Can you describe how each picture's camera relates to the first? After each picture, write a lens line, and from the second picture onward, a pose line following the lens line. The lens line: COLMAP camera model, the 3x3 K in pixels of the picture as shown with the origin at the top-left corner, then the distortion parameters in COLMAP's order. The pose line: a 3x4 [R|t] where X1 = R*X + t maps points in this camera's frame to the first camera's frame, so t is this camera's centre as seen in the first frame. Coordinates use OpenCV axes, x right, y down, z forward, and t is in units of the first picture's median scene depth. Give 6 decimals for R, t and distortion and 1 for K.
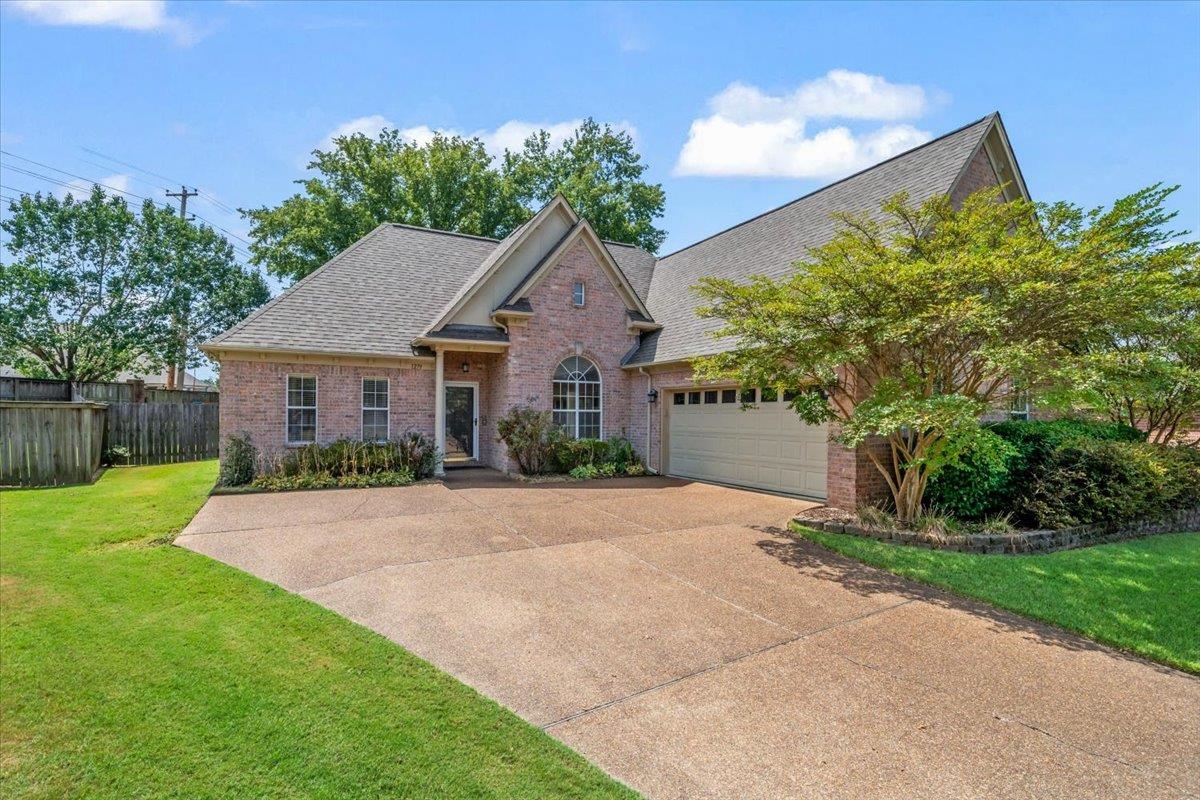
lens RADIAL K [[547.7, 0, 597.2], [0, 547.7, 403.6], [0, 0, 1]] dist [-0.001722, 0.000067]
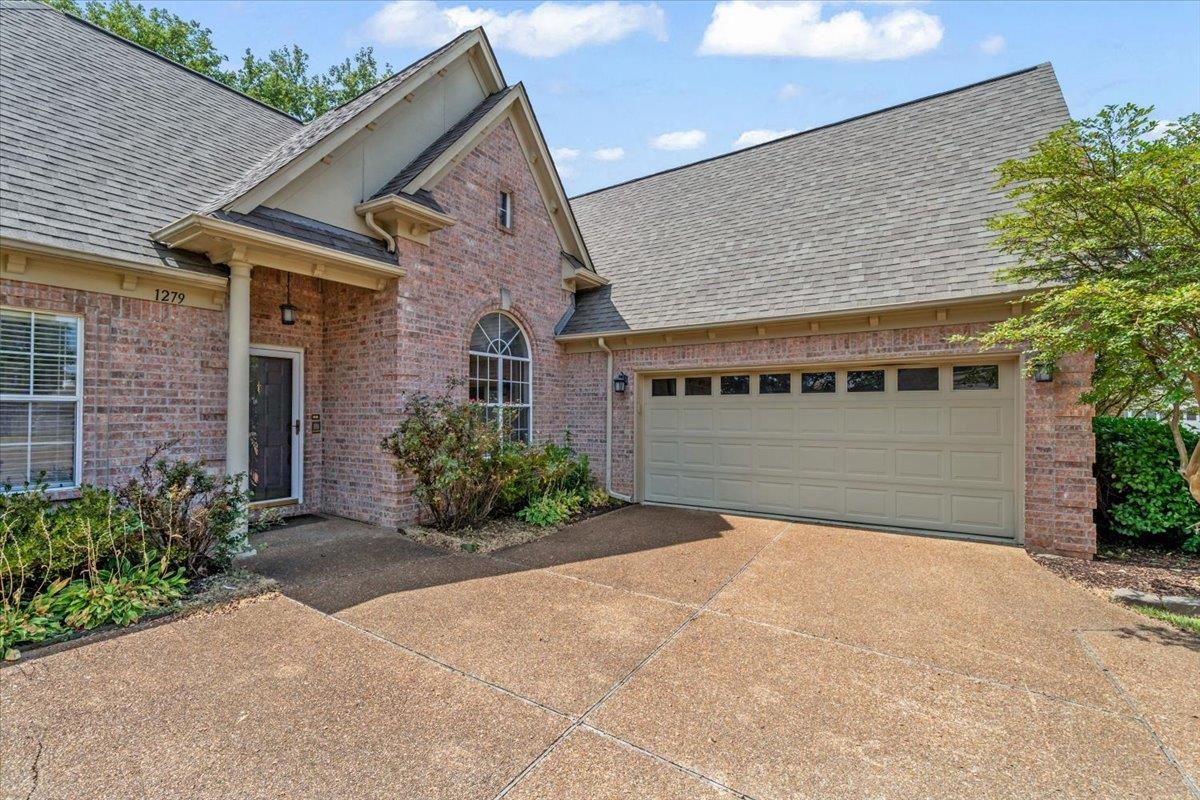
lens RADIAL K [[520.9, 0, 600.0], [0, 520.9, 400.0], [0, 0, 1]] dist [0.000999, -0.000433]
pose [[0.882261, 0.006340, 0.470718, -0.207511], [-0.004672, 0.999978, -0.004711, 0.009480], [-0.470738, 0.001957, 0.882271, 0.456615]]
